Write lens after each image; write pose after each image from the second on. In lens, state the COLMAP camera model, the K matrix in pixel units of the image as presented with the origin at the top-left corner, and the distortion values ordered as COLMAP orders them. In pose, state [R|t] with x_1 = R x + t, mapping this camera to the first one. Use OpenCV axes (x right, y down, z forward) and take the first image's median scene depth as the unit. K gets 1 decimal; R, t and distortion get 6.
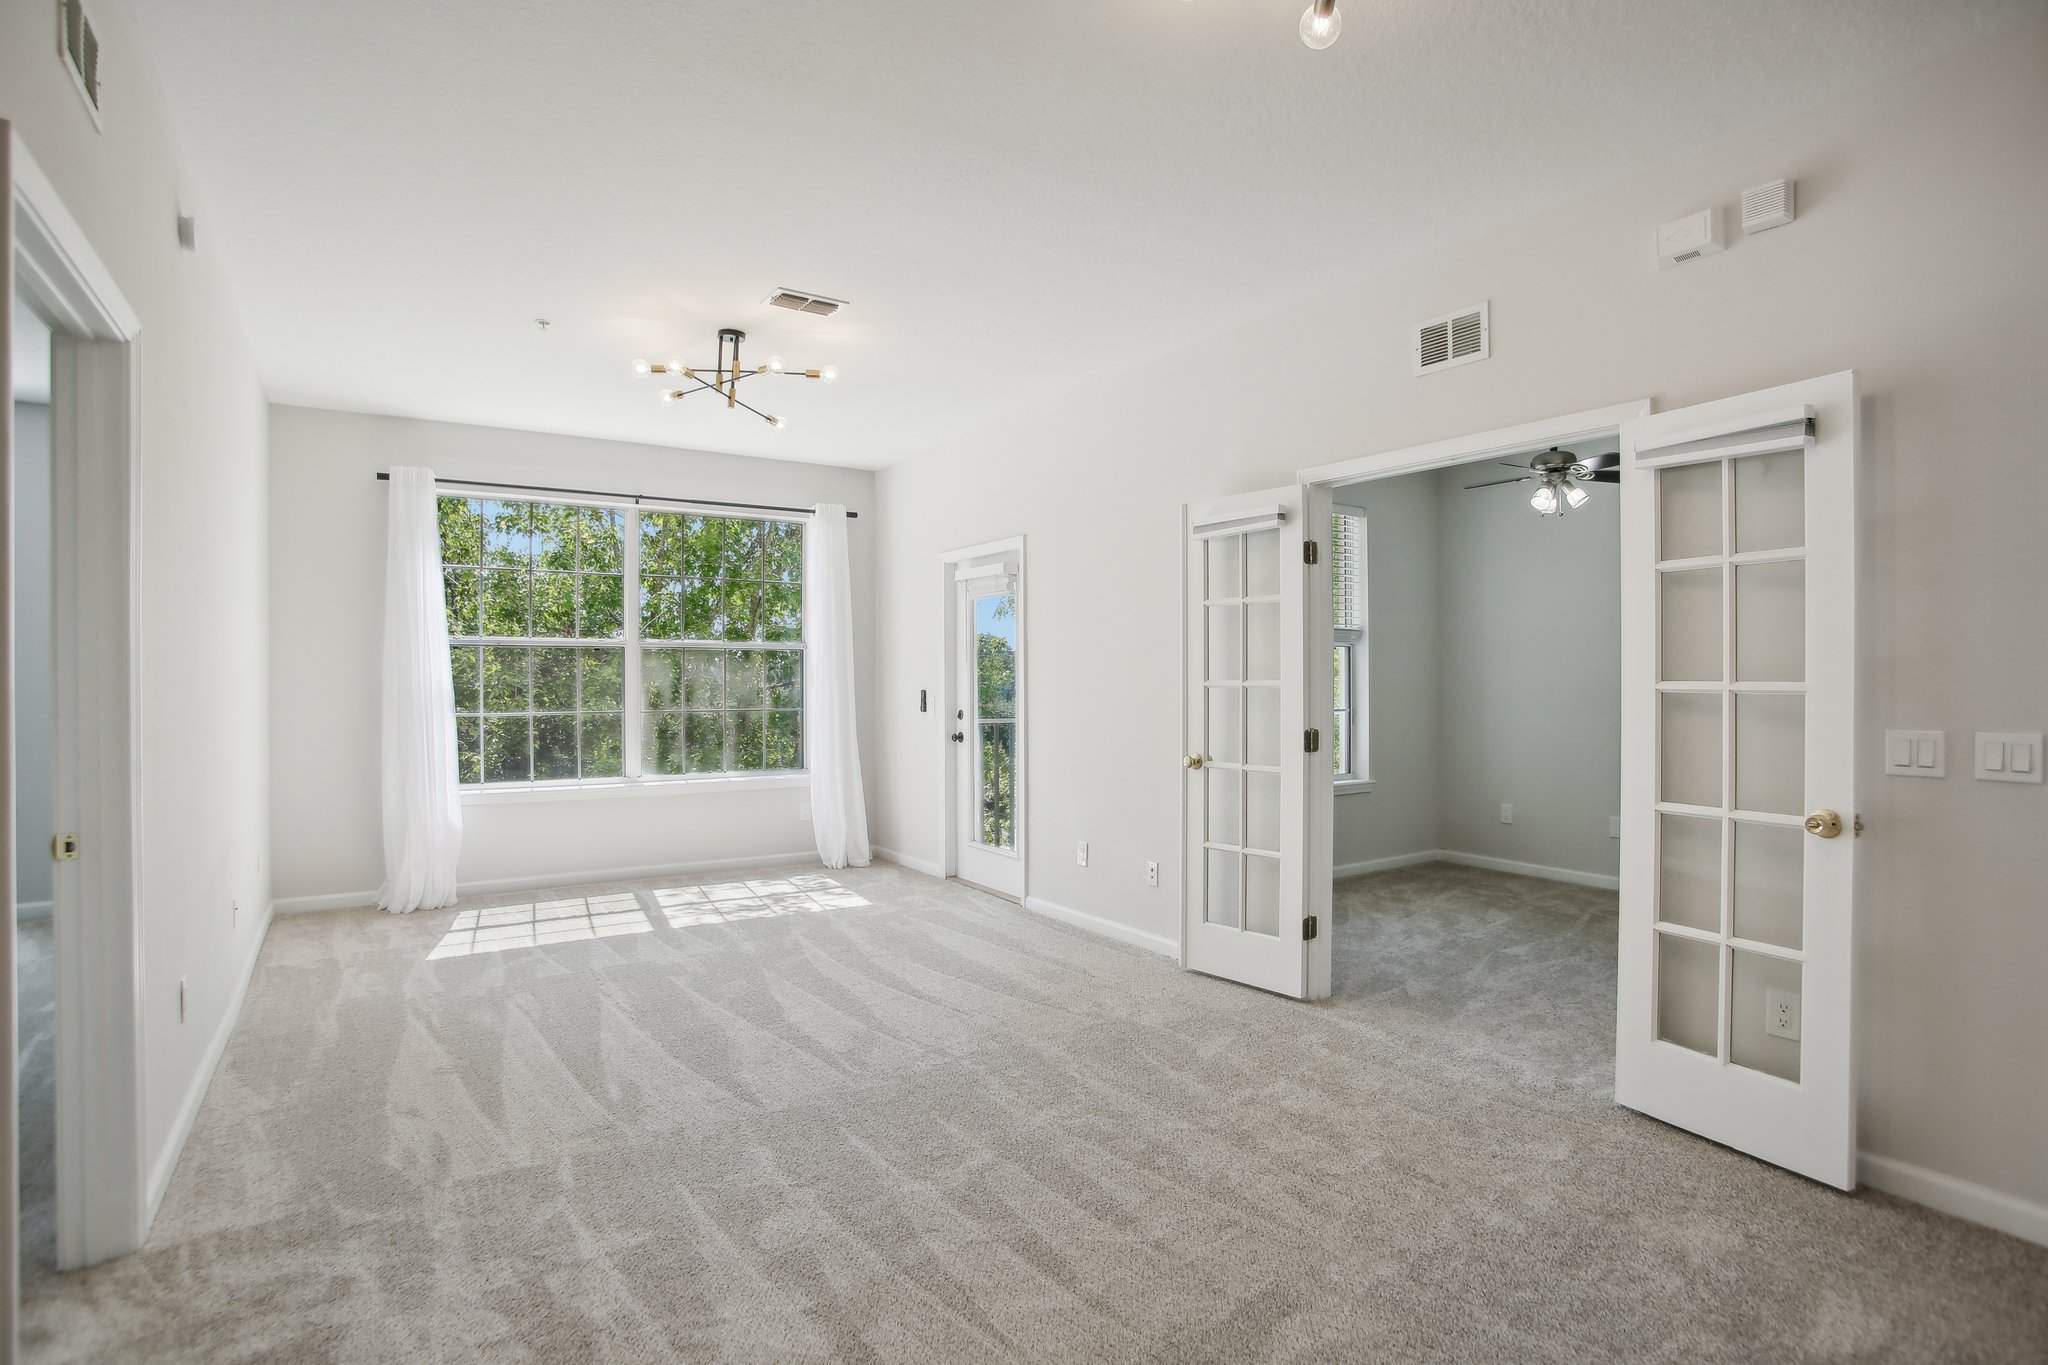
lens RADIAL K [[1025.4, 0, 1000.3], [0, 1025.4, 678.6], [0, 0, 1]] dist [-0.087401, 0.046451]
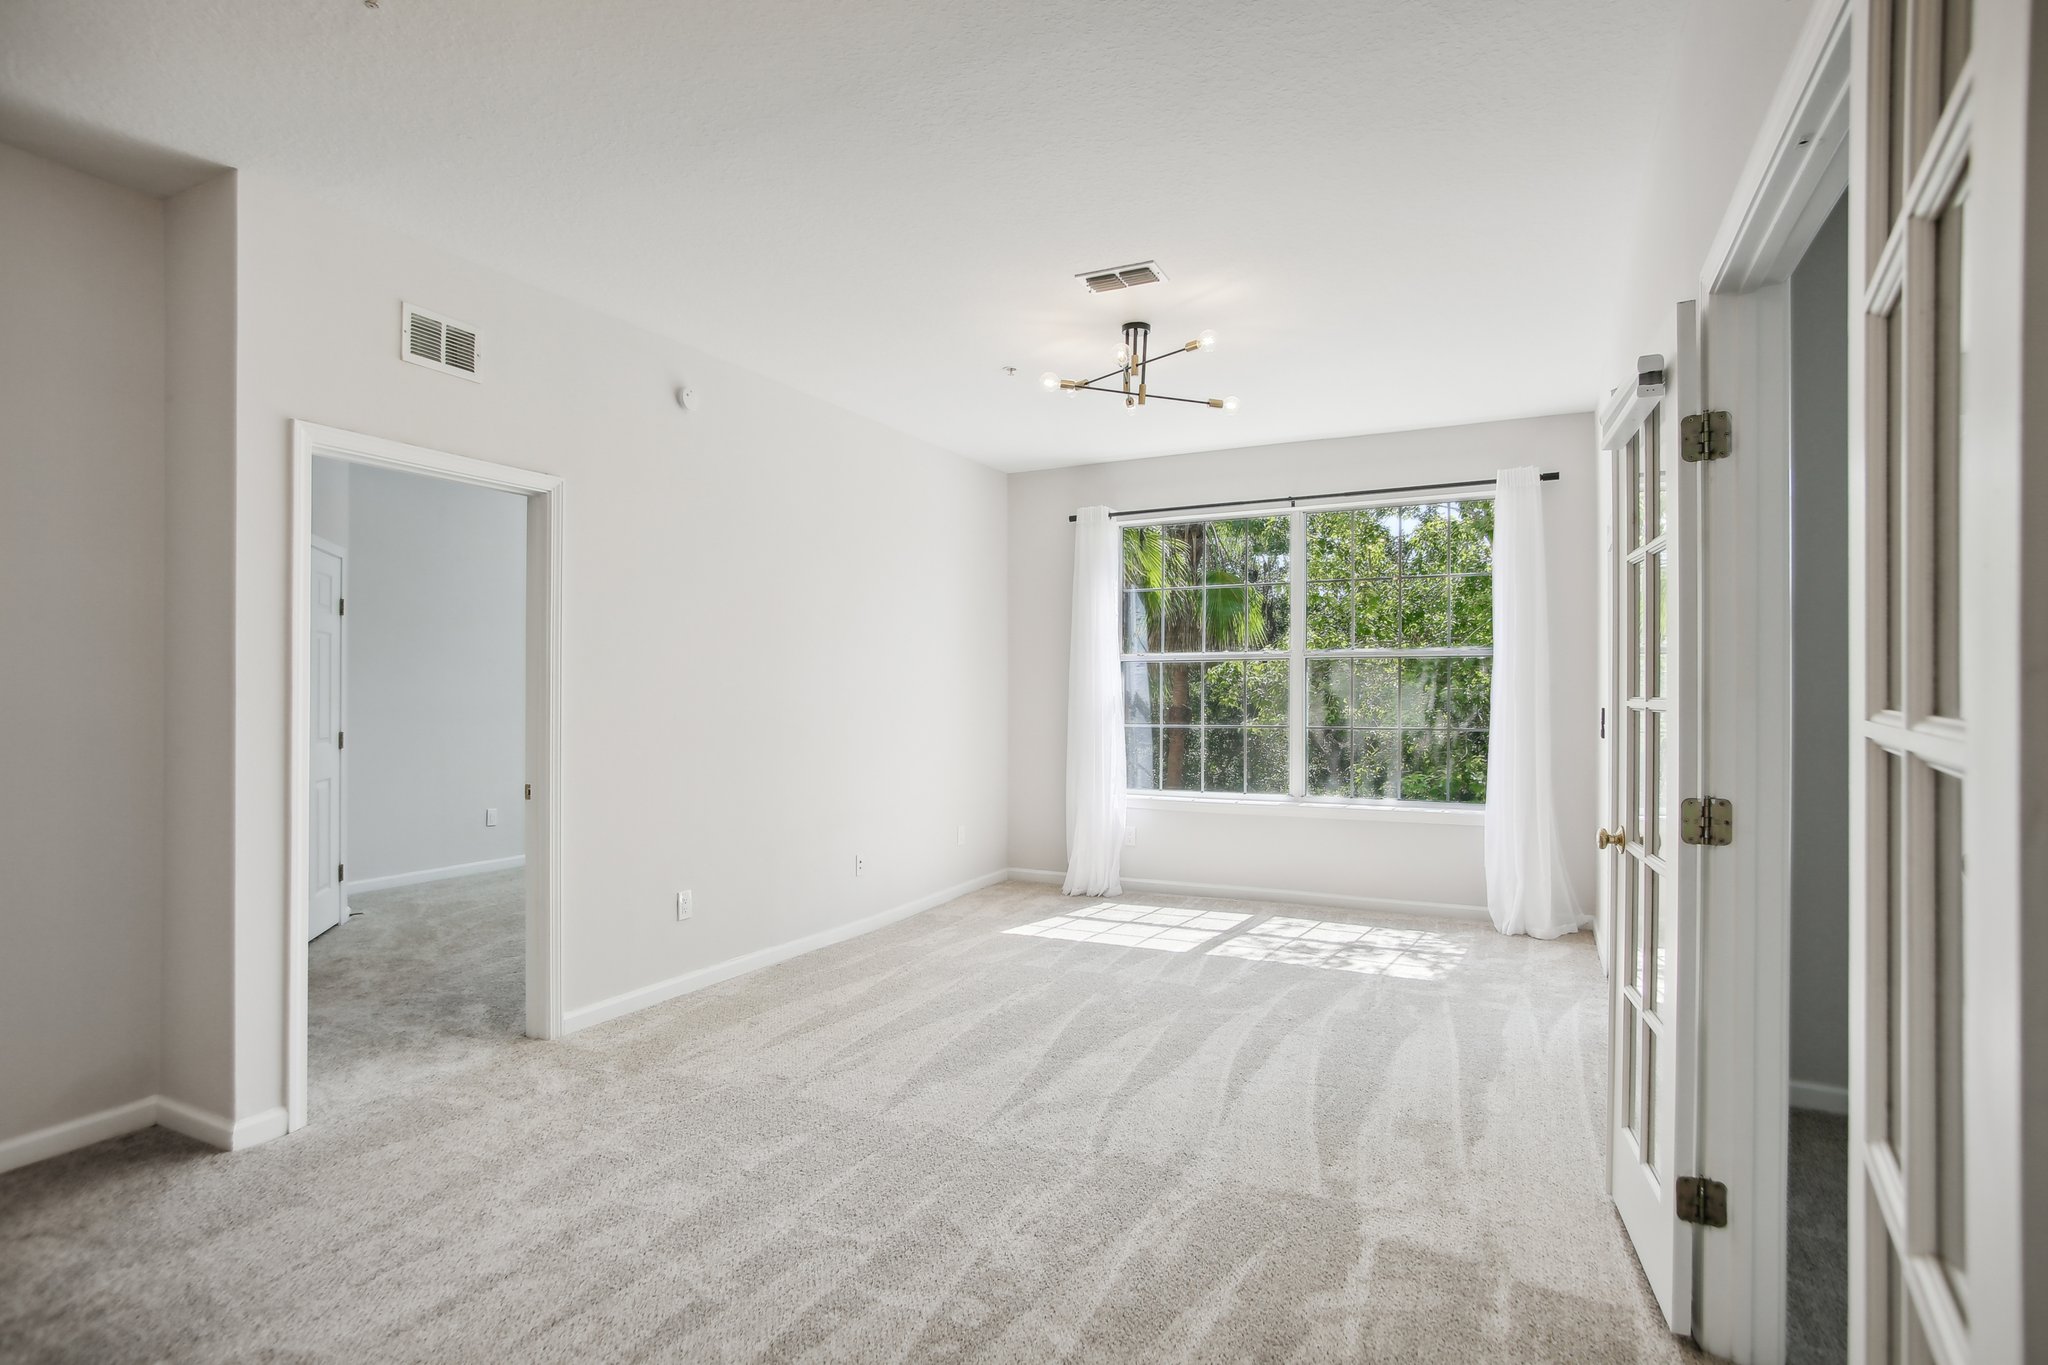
lens RADIAL K [[1062.6, 0, 1024.0], [0, 1062.6, 682.5], [0, 0, 1]] dist [-0.028420, 0.000151]
pose [[0.489476, -0.009687, -0.871963, 0.513889], [0.002286, 0.999949, -0.009825, 0.000581], [0.872014, 0.002816, 0.489473, 0.401607]]
